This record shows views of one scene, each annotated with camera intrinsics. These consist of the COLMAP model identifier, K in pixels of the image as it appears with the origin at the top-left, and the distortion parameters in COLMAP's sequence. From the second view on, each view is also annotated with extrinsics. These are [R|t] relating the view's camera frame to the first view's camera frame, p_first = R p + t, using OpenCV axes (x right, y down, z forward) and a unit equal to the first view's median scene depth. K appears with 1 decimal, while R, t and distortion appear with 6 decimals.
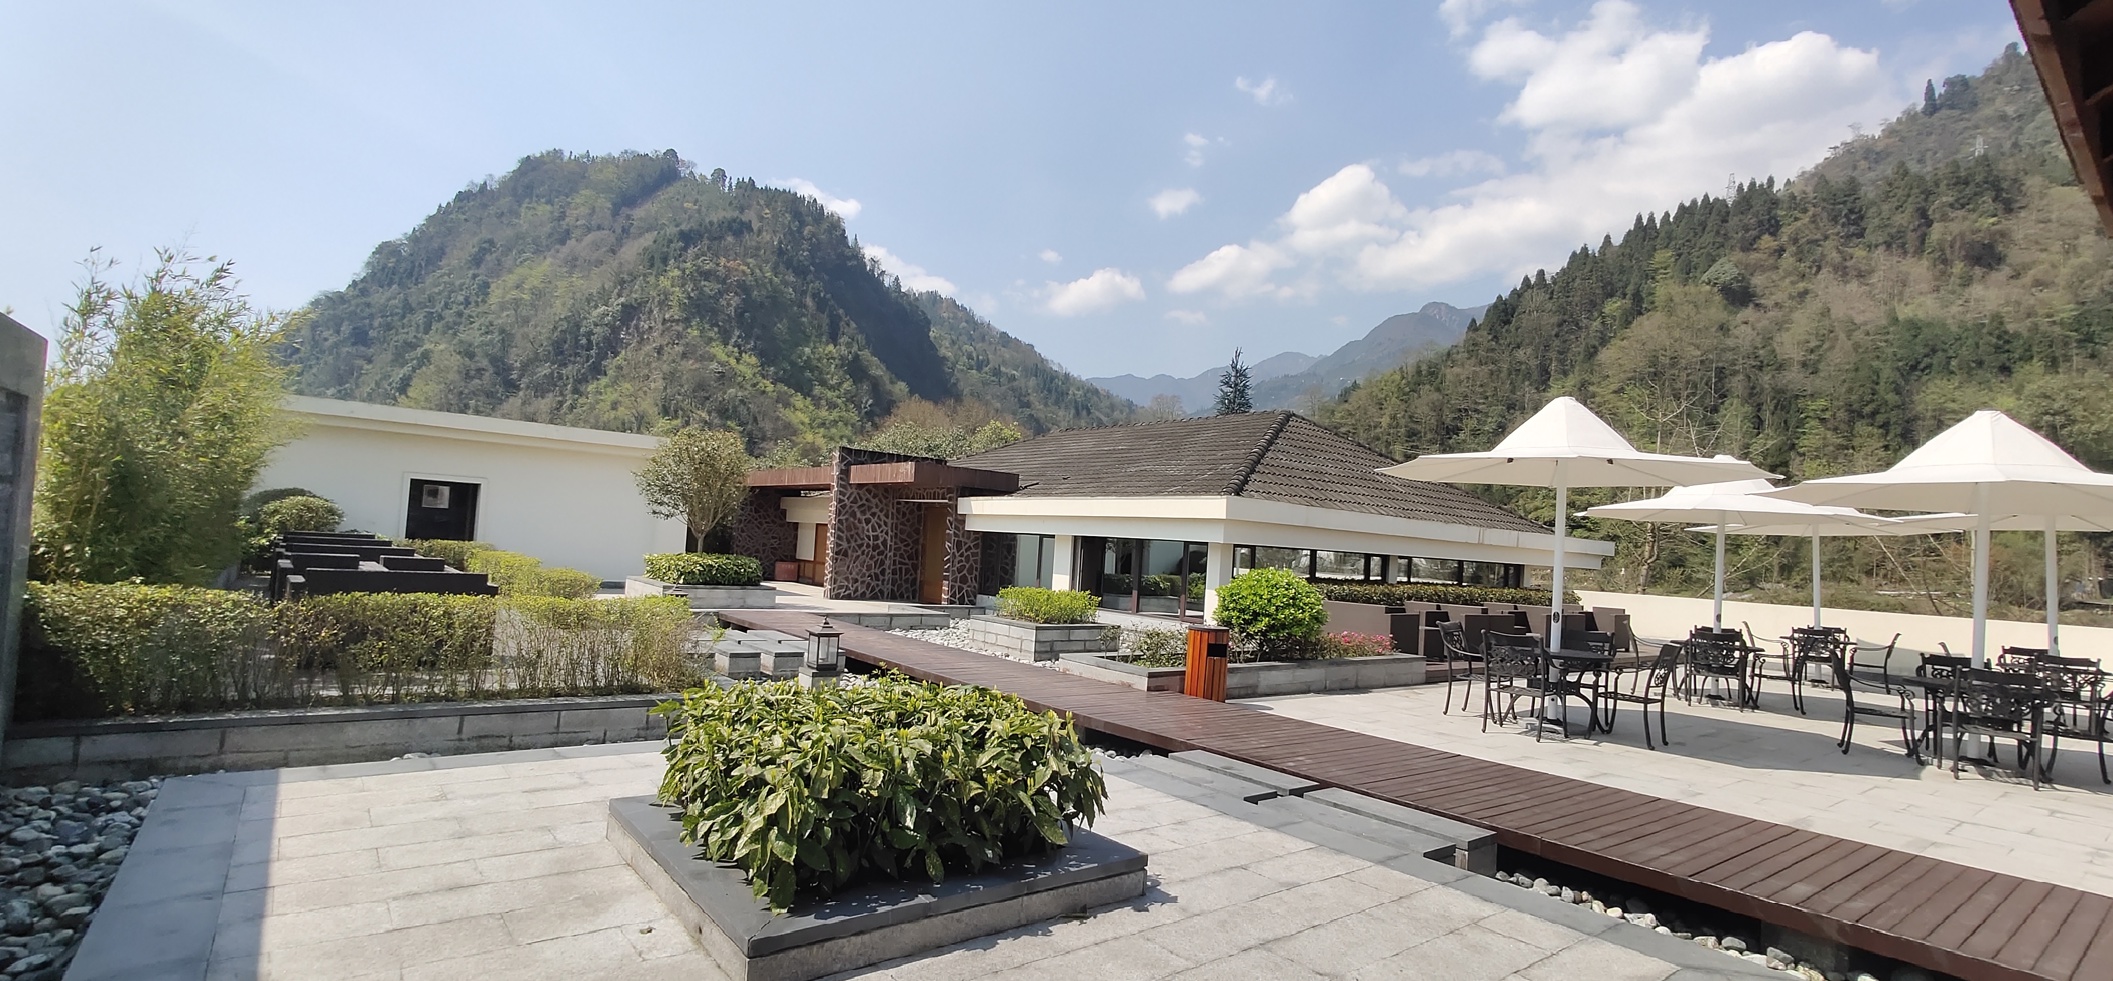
lens RADIAL K [[989.4, 0, 1056.5], [0, 989.4, 490.5], [0, 0, 1]] dist [0.003303, 0.000848]
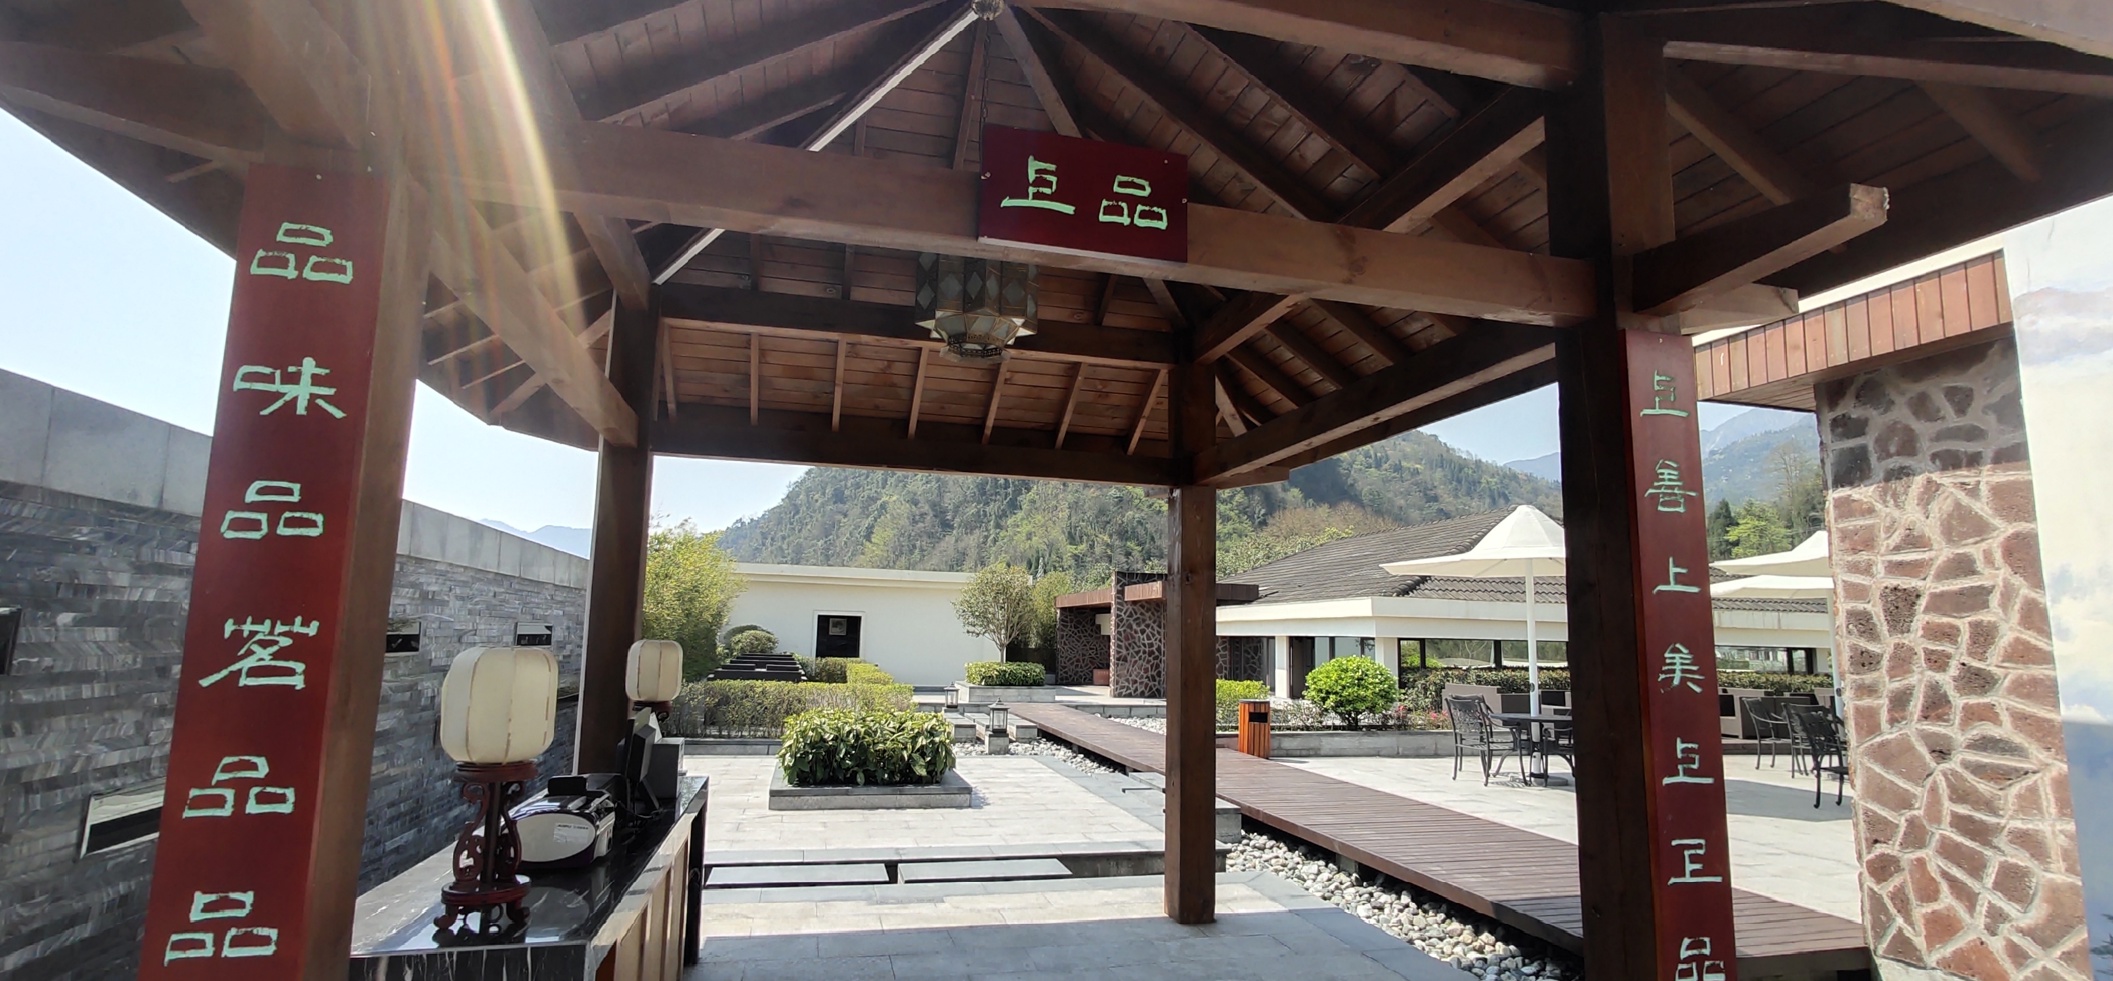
lens RADIAL K [[989.4, 0, 1056.5], [0, 989.4, 490.5], [0, 0, 1]] dist [0.003303, 0.000848]
pose [[0.918489, -0.097040, -0.383355, 0.203295], [0.054144, 0.991154, -0.121169, 0.001538], [0.391722, 0.090536, 0.915618, -0.166087]]
